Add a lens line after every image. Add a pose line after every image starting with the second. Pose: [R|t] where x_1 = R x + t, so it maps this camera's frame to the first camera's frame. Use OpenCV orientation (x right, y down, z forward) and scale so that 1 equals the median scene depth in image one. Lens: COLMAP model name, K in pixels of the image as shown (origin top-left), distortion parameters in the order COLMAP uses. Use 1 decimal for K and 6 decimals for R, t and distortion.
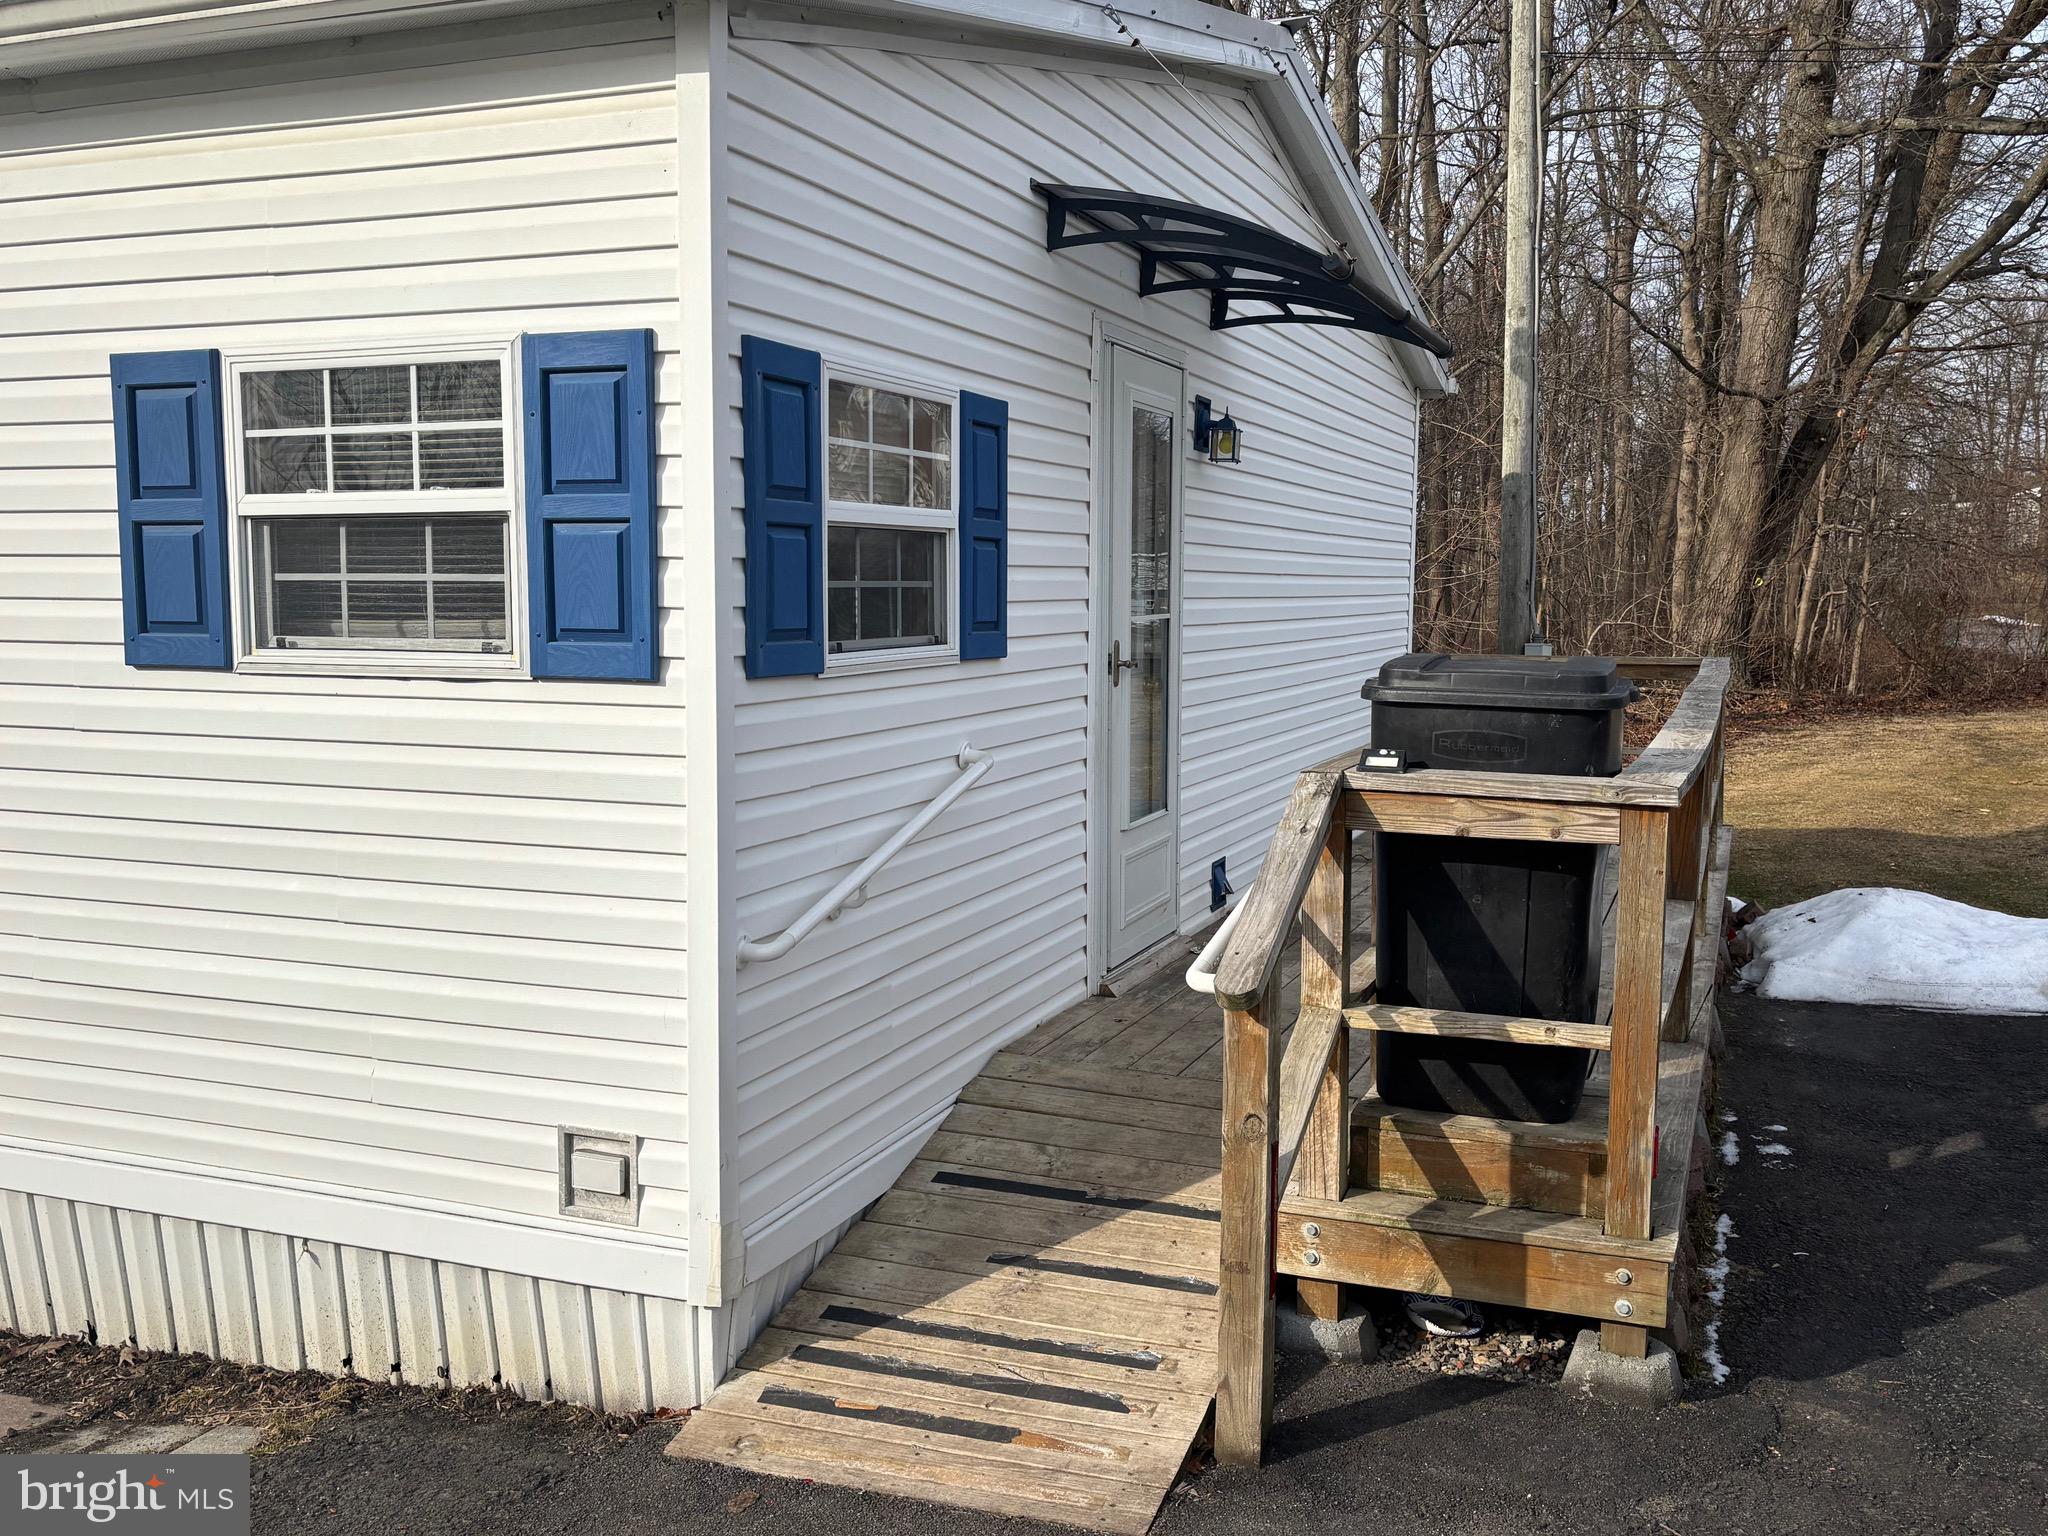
lens RADIAL K [[1861.9, 0, 1027.9], [0, 1861.9, 761.7], [0, 0, 1]] dist [0.031780, -0.026851]
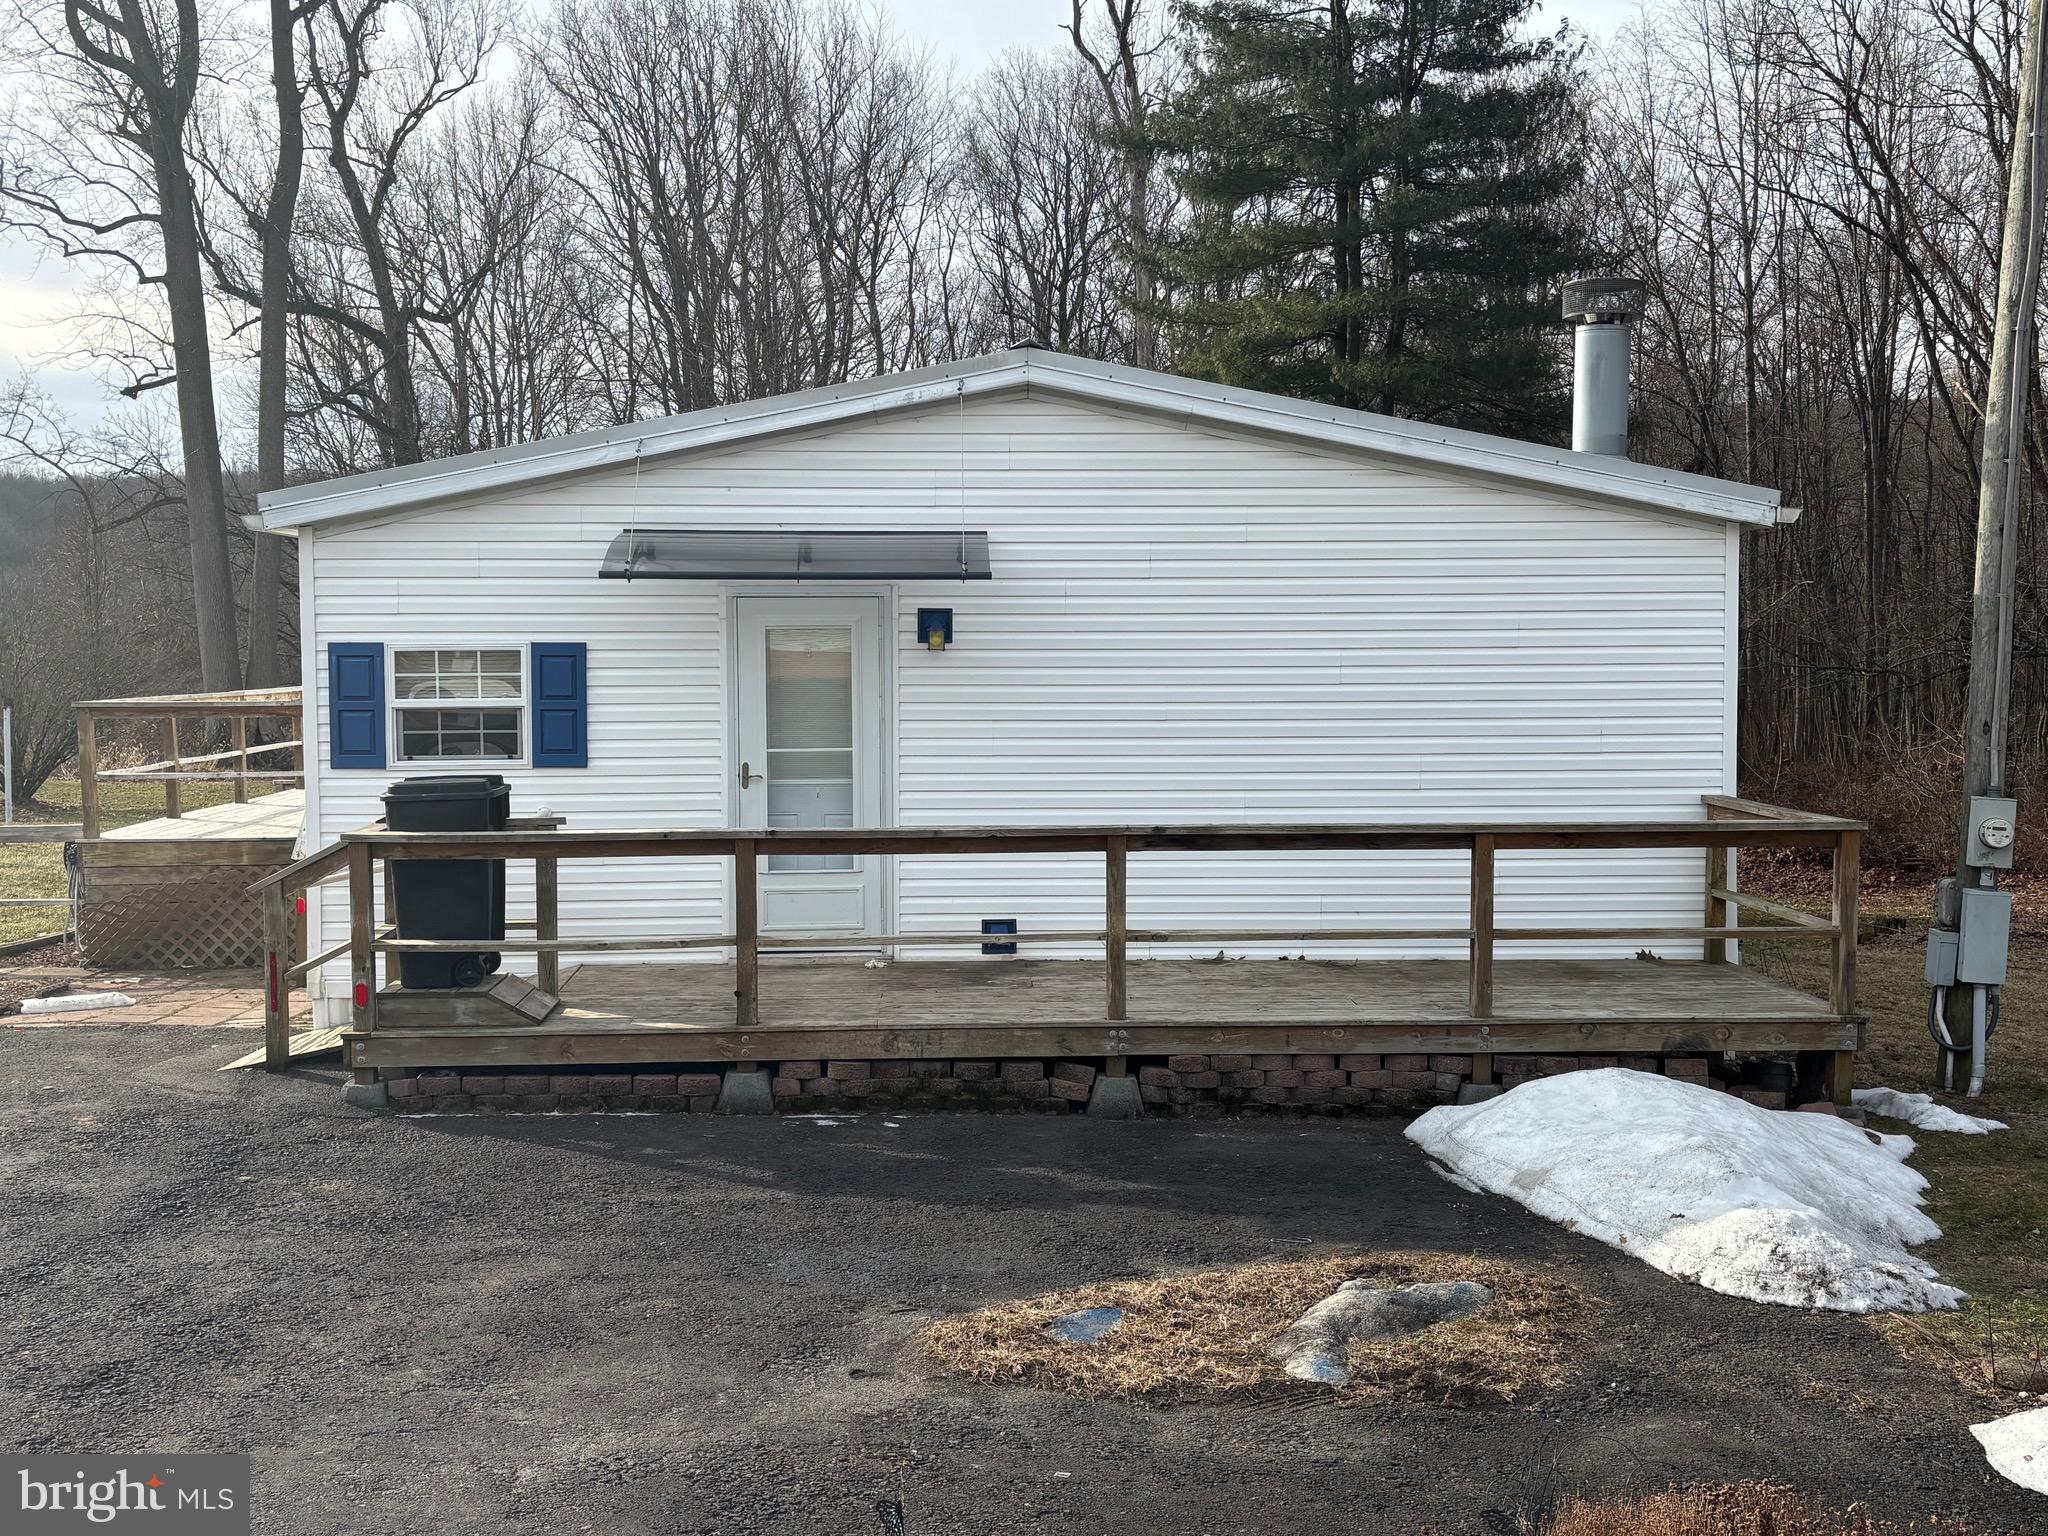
lens RADIAL K [[2088.2, 0, 1020.6], [0, 2088.2, 771.3], [0, 0, 1]] dist [0.033326, 0.000000]
pose [[0.411771, 0.052574, -0.909769, 2.894479], [-0.081213, 0.996479, 0.020827, -0.176647], [0.907661, 0.065309, 0.414591, 0.618287]]
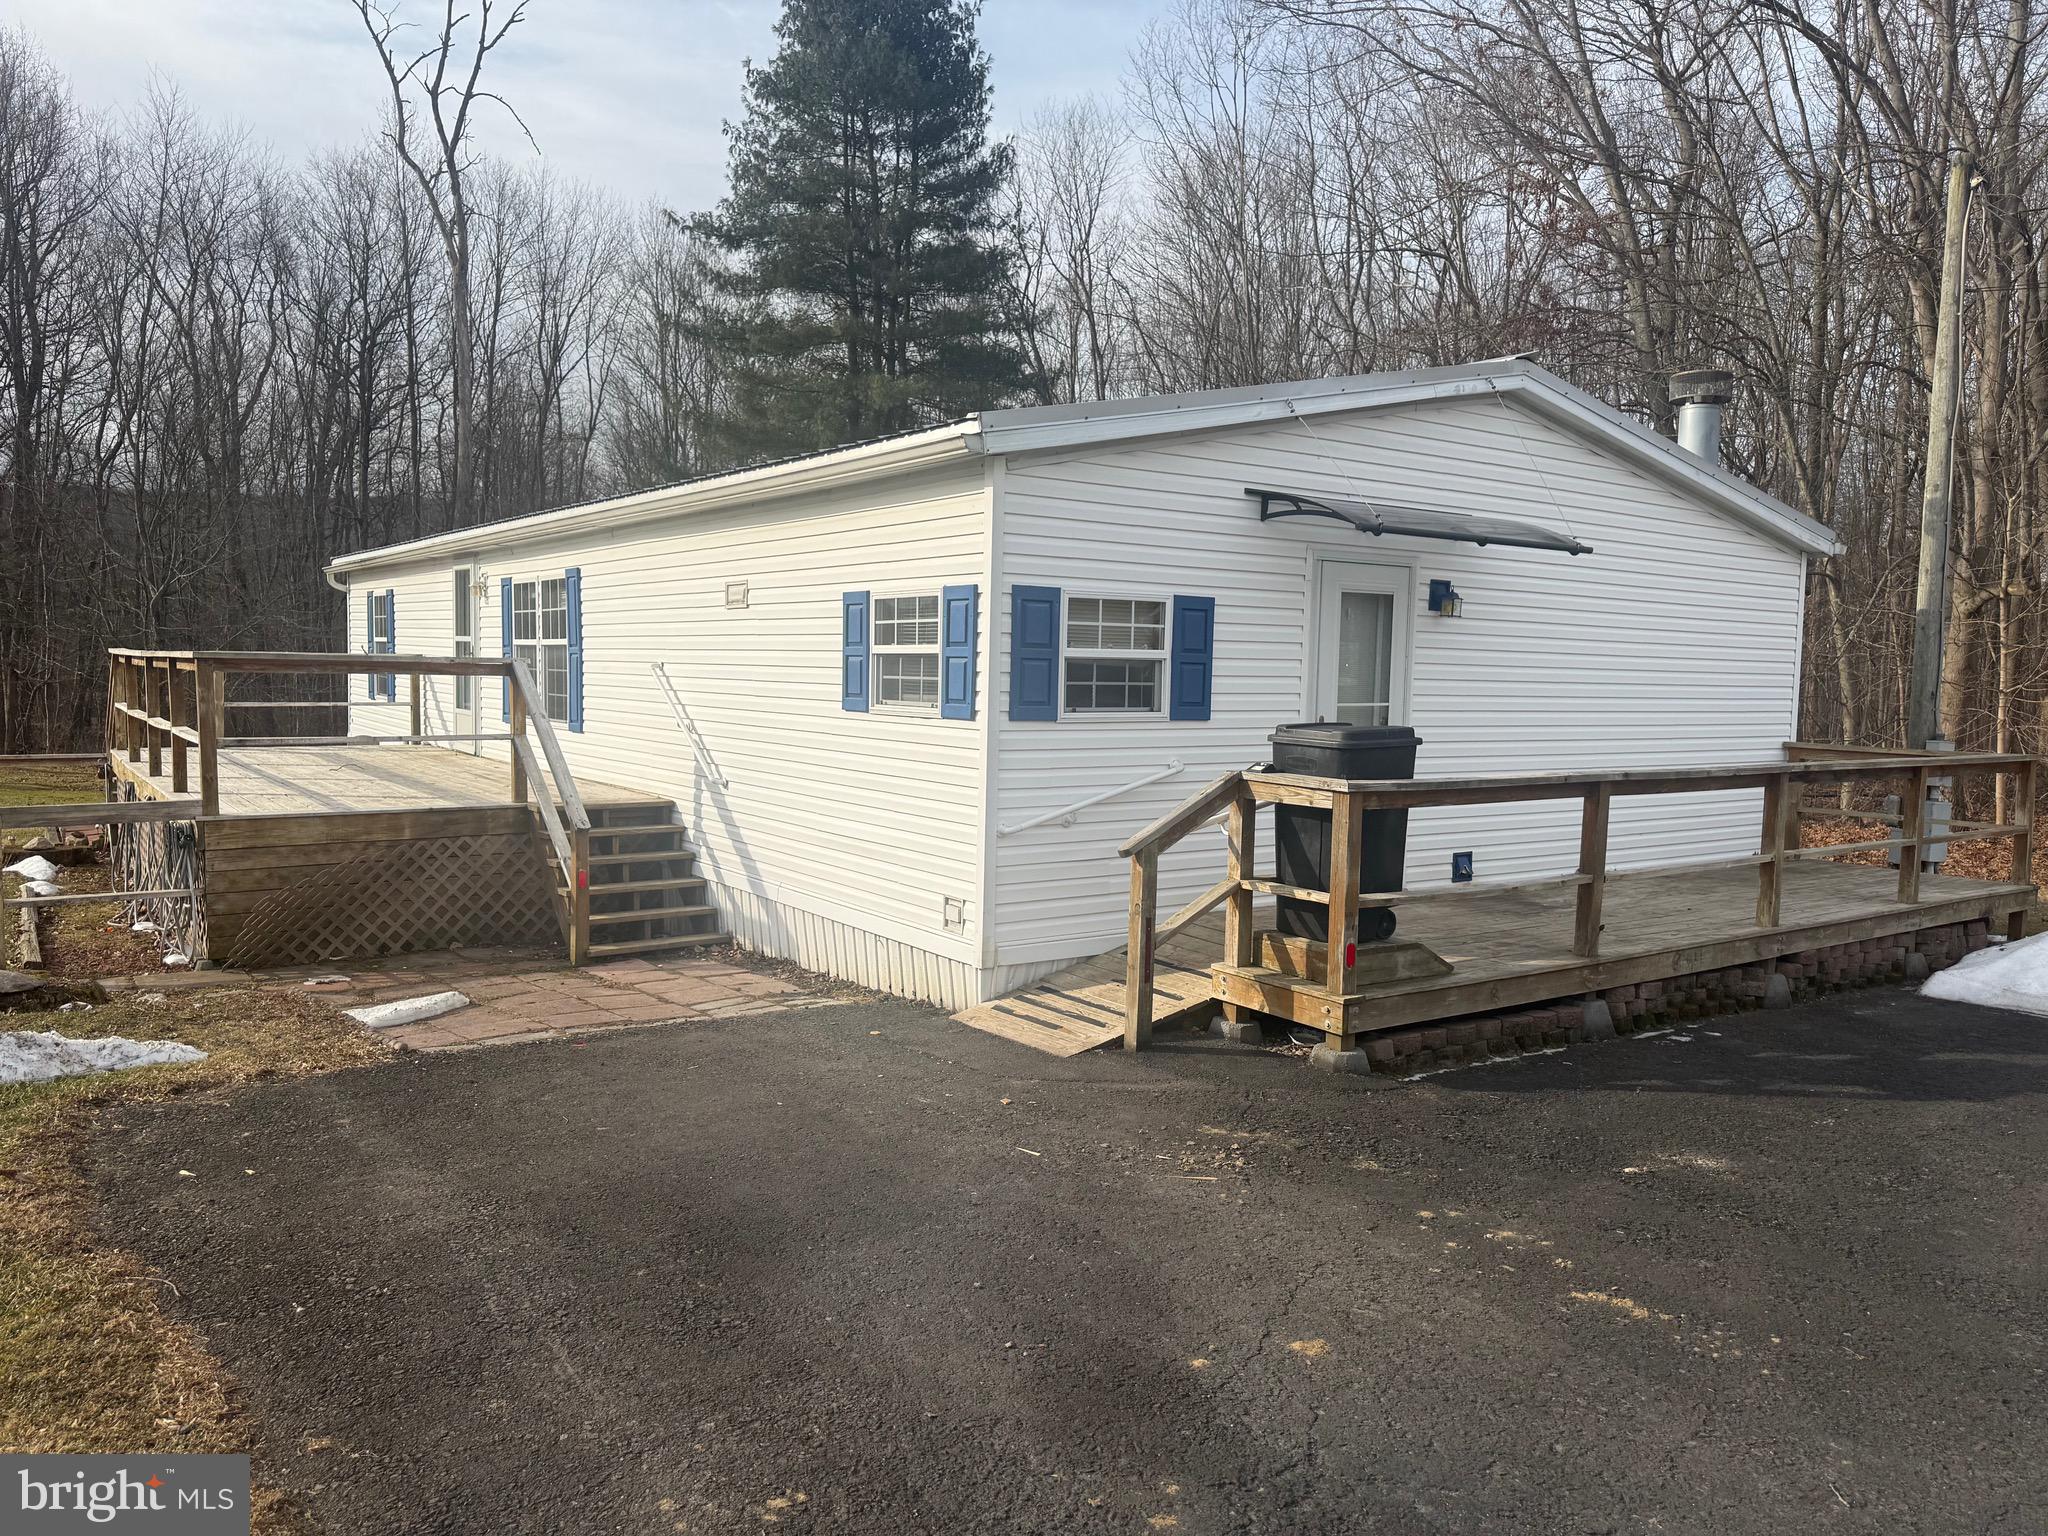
lens RADIAL K [[1458.3, 0, 1019.0], [0, 1458.3, 759.0], [0, 0, 1]] dist [0.040887, -0.015404]
pose [[0.835560, 0.047989, -0.547299, 0.899181], [-0.070426, 0.997315, -0.020070, 0.043796], [0.544867, 0.055314, 0.836696, -0.604890]]
